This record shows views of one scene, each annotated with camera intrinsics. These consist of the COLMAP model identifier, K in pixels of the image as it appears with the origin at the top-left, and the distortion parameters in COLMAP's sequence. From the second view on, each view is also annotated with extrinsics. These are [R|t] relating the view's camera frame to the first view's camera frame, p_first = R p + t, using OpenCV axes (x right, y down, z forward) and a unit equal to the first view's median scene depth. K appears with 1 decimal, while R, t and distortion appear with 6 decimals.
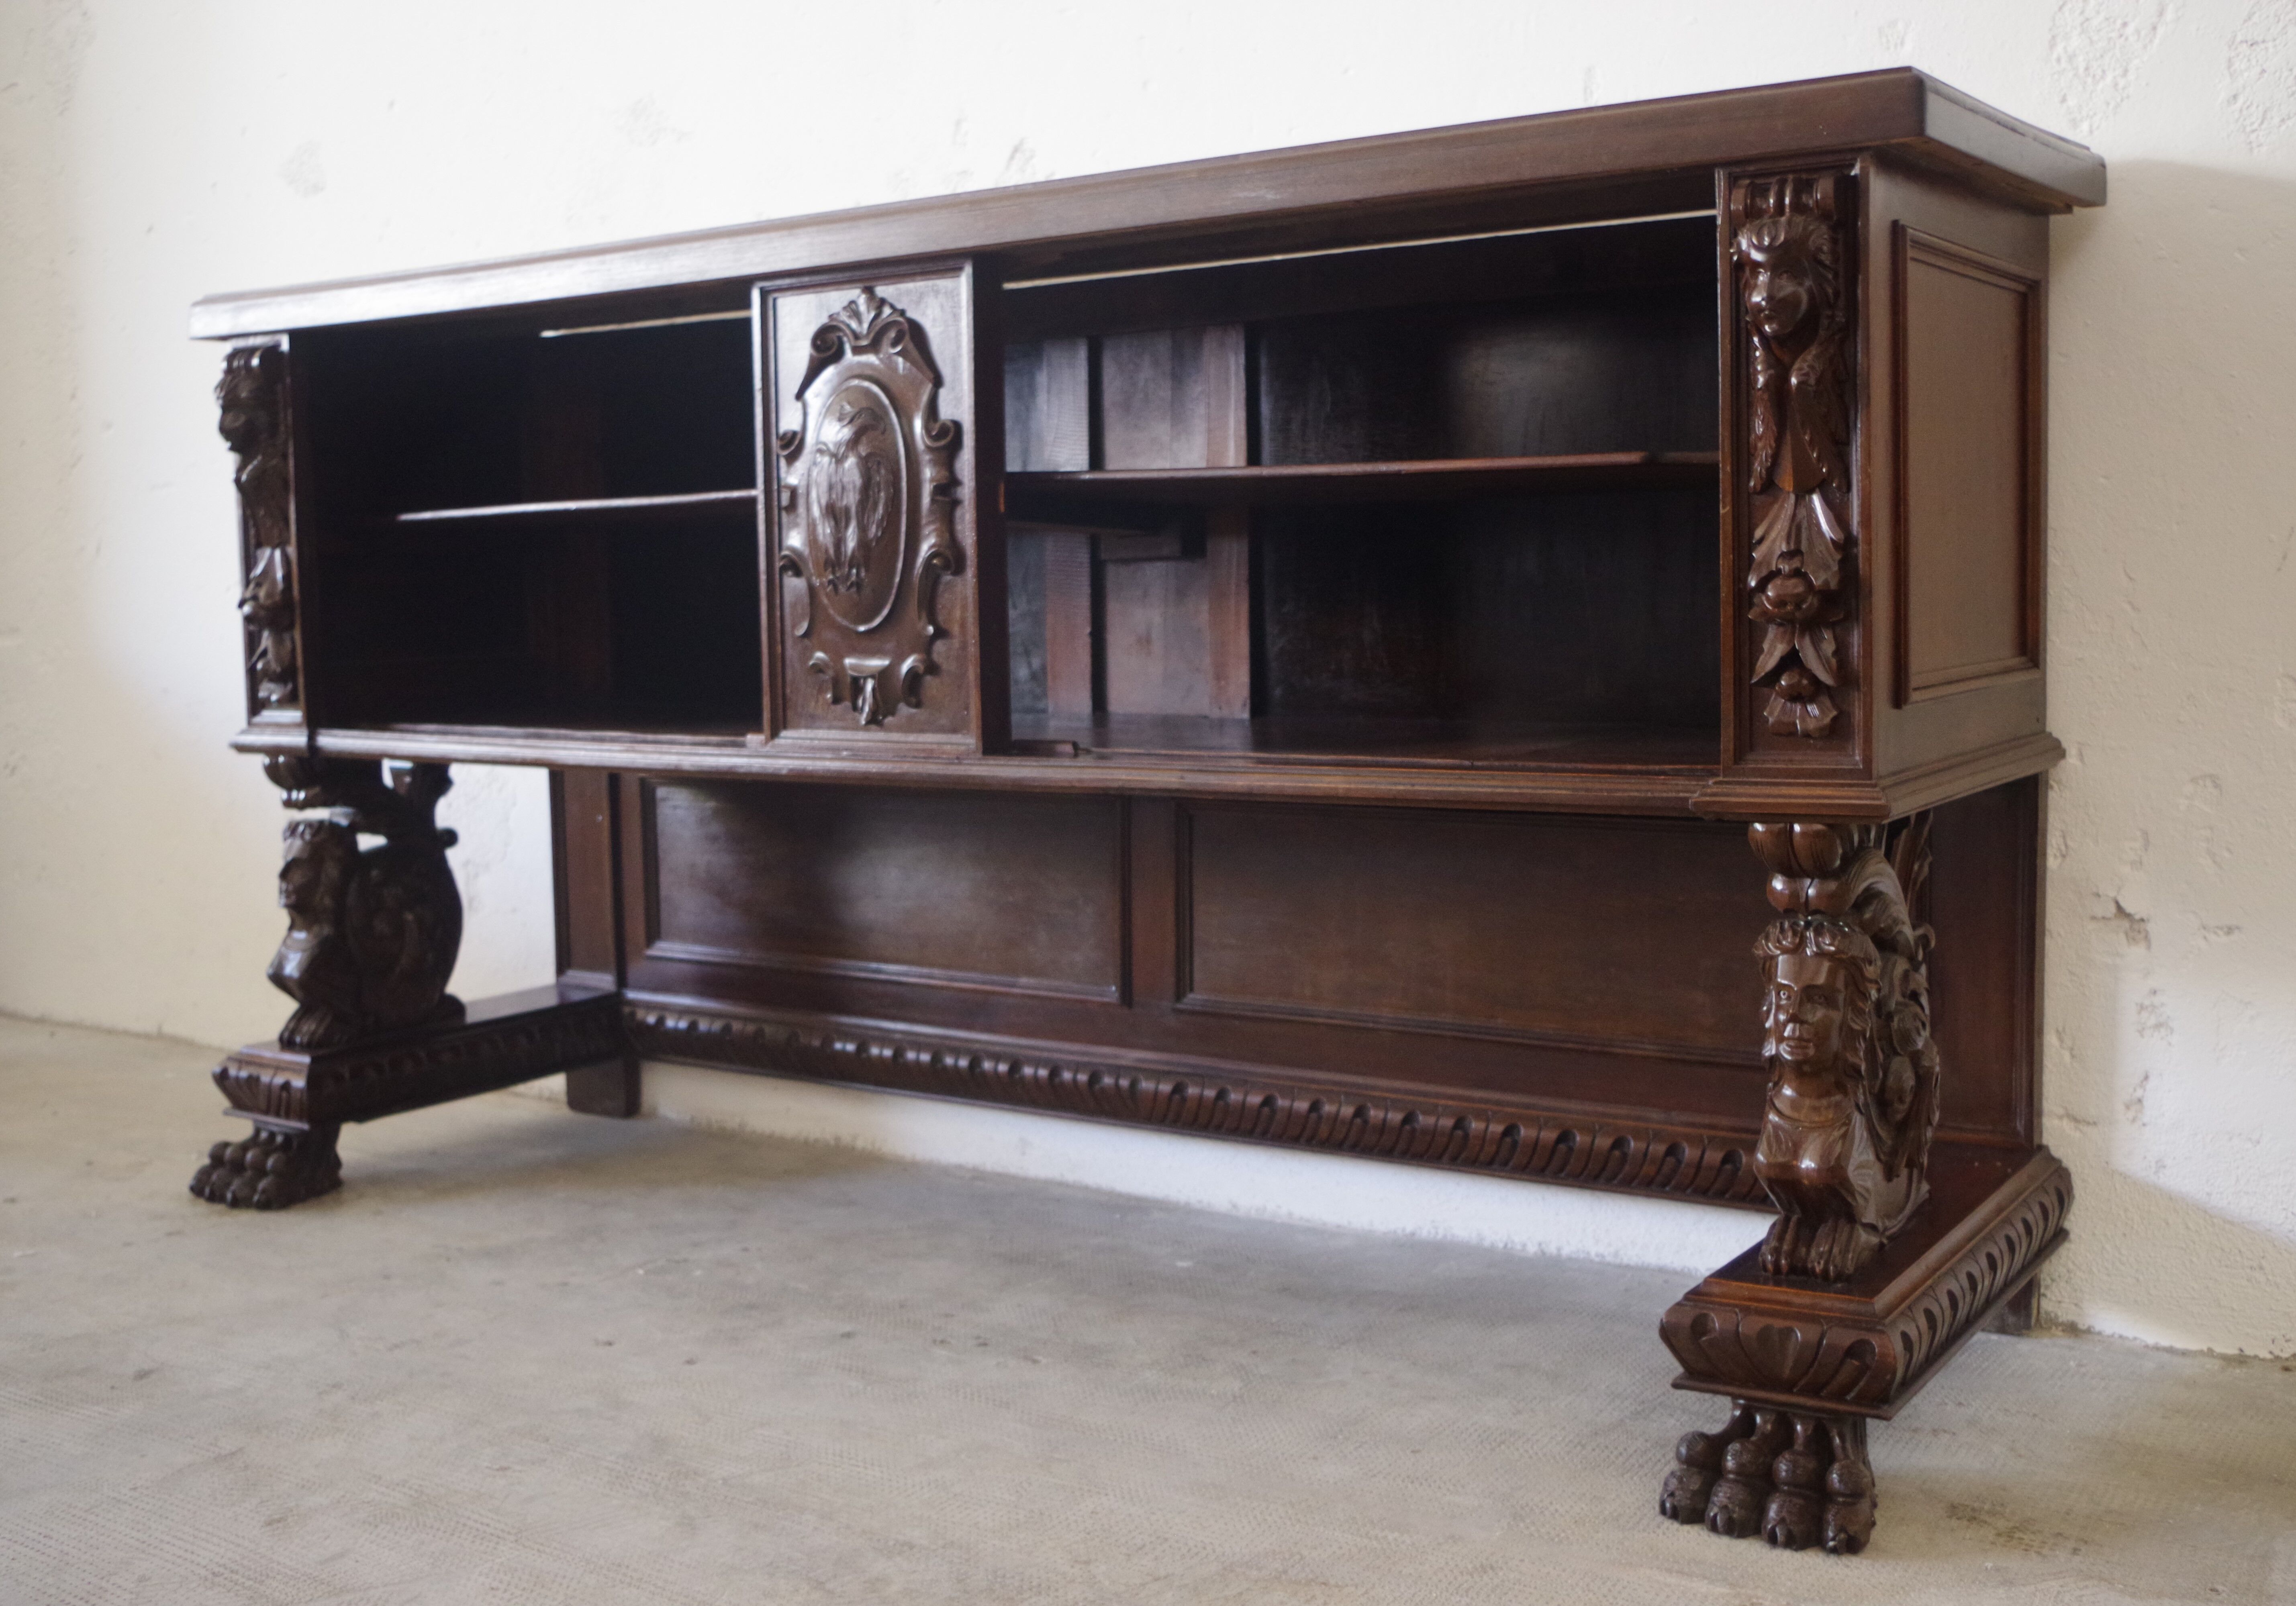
lens RADIAL K [[2421.8, 0, 1148.0], [0, 2421.8, 803.0], [0, 0, 1]] dist [-0.050804, -0.007221]
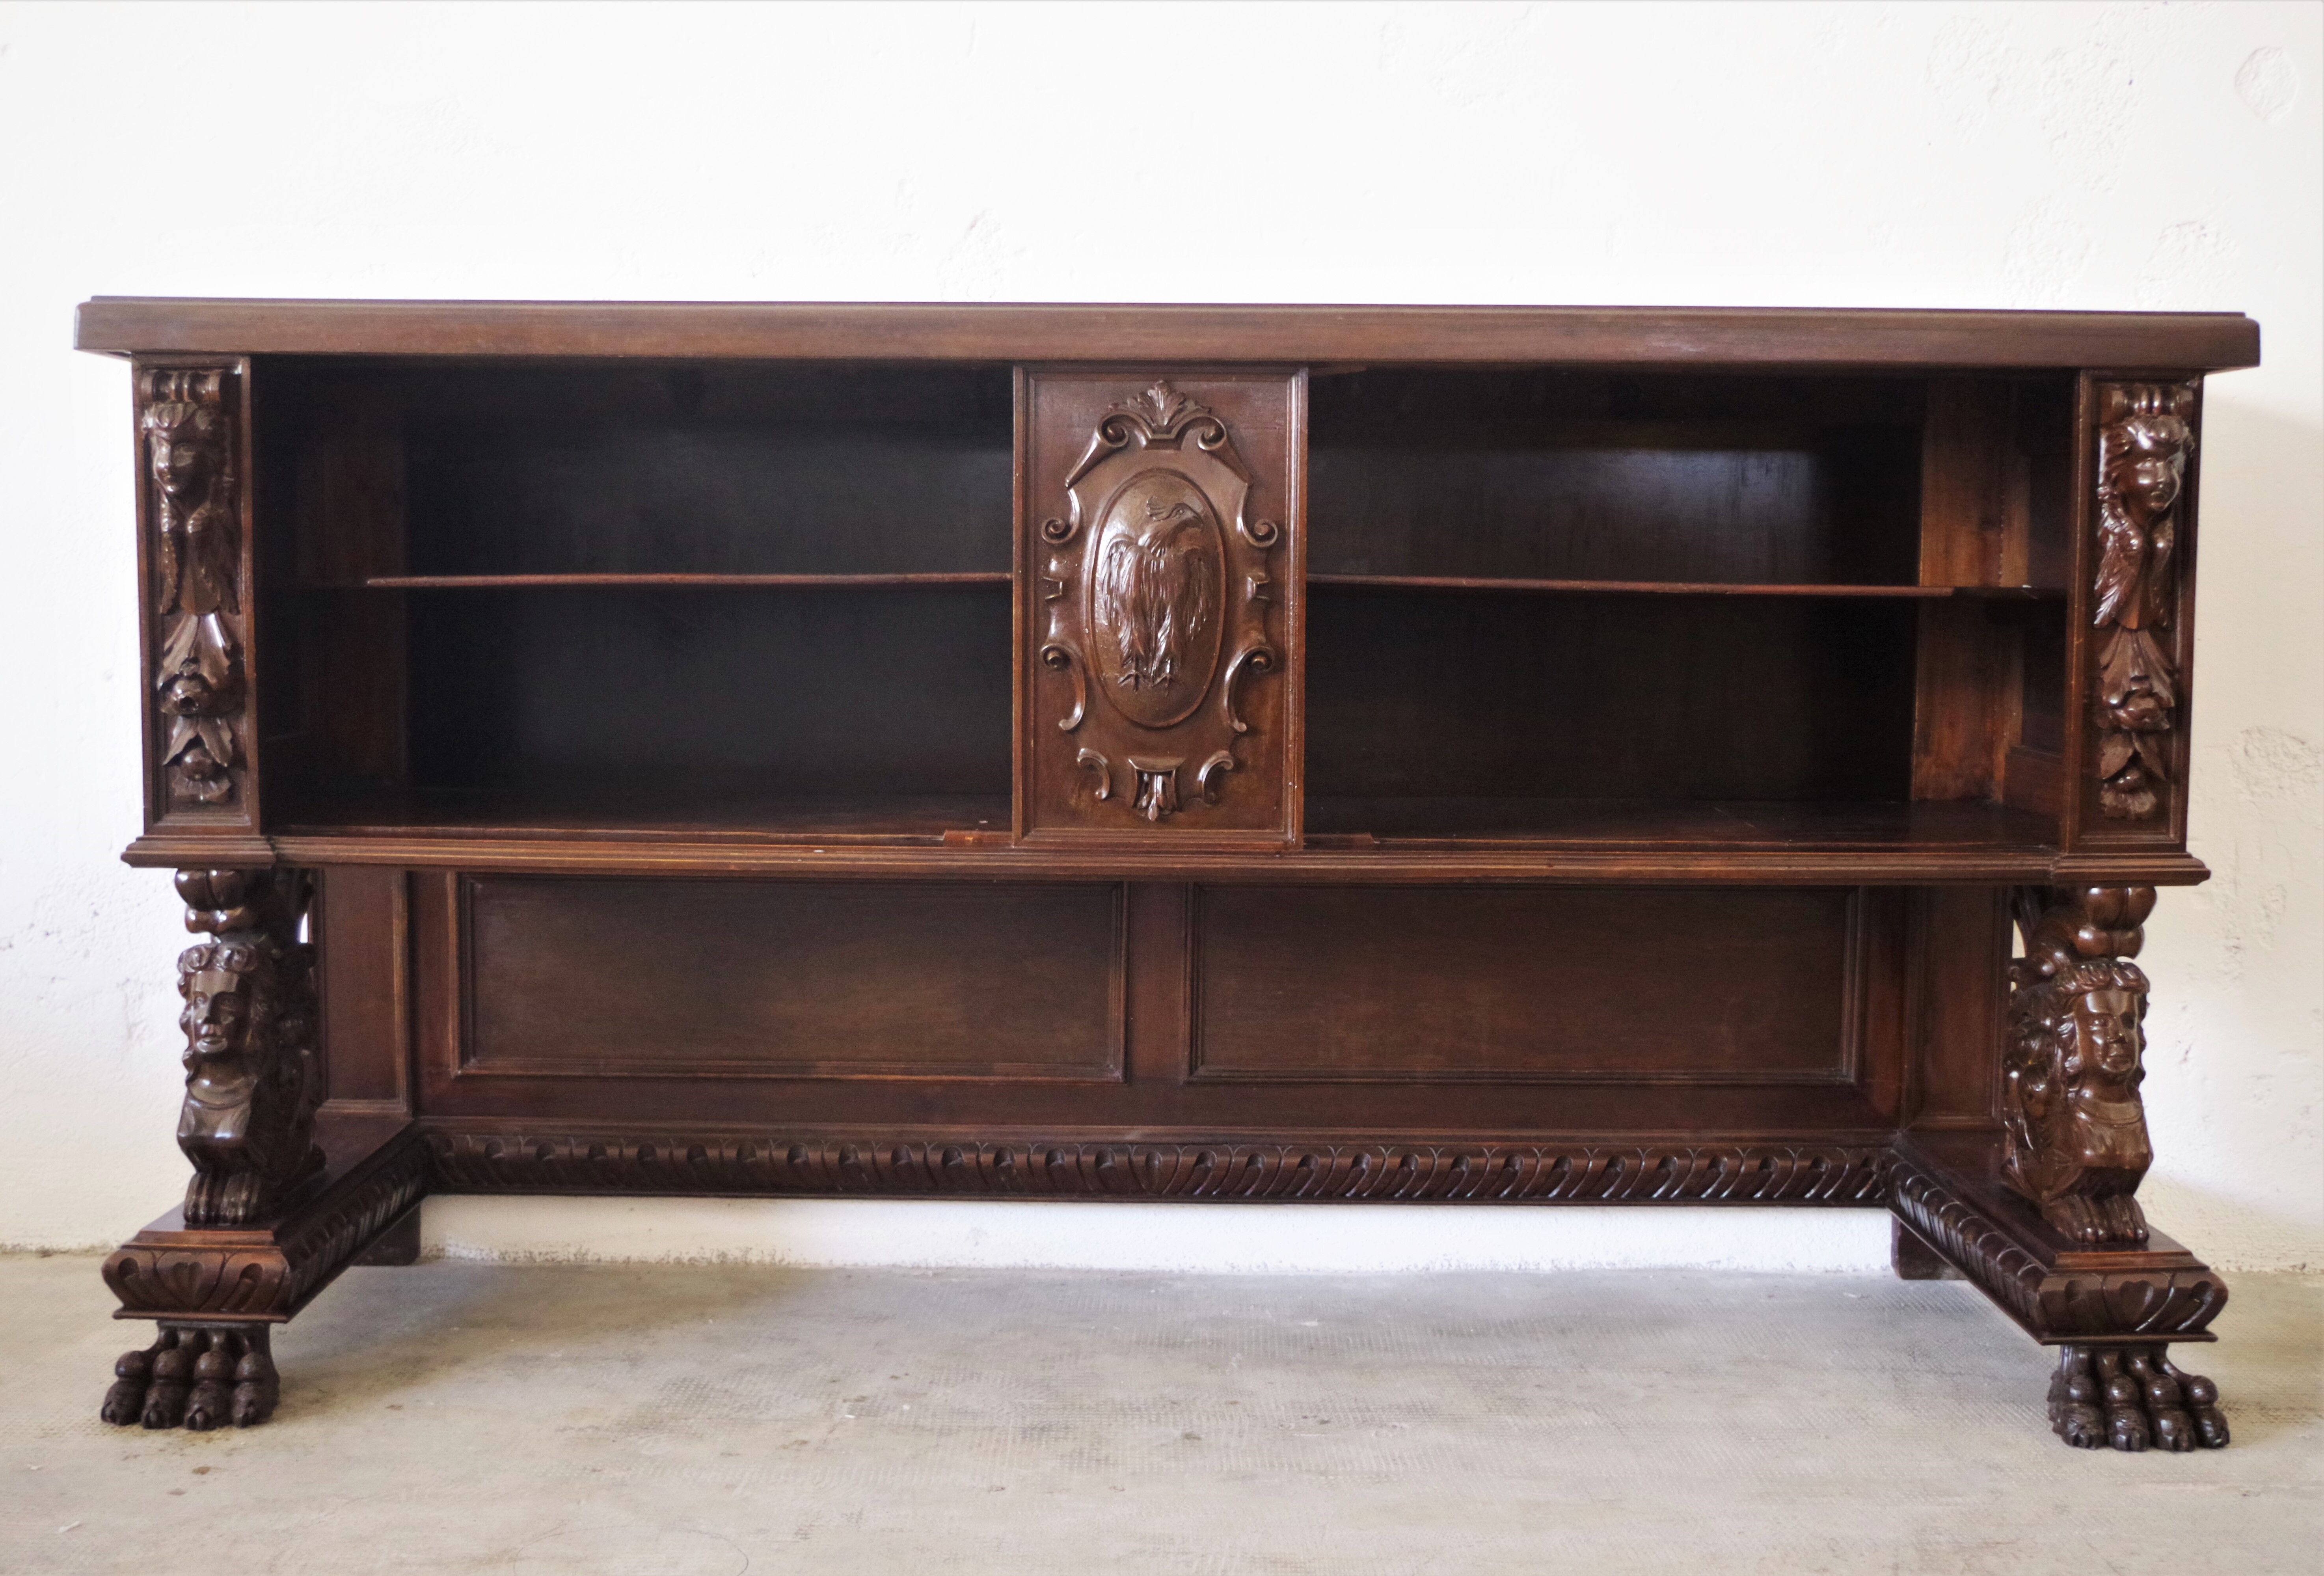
lens RADIAL K [[2457.2, 0, 1162.0], [0, 2457.2, 788.0], [0, 0, 1]] dist [-0.049166, 0.010340]
pose [[0.829940, -0.021282, 0.557447, -0.656310], [0.029671, 0.999542, -0.006016, -0.038488], [-0.557063, 0.021533, 0.830191, 0.157221]]
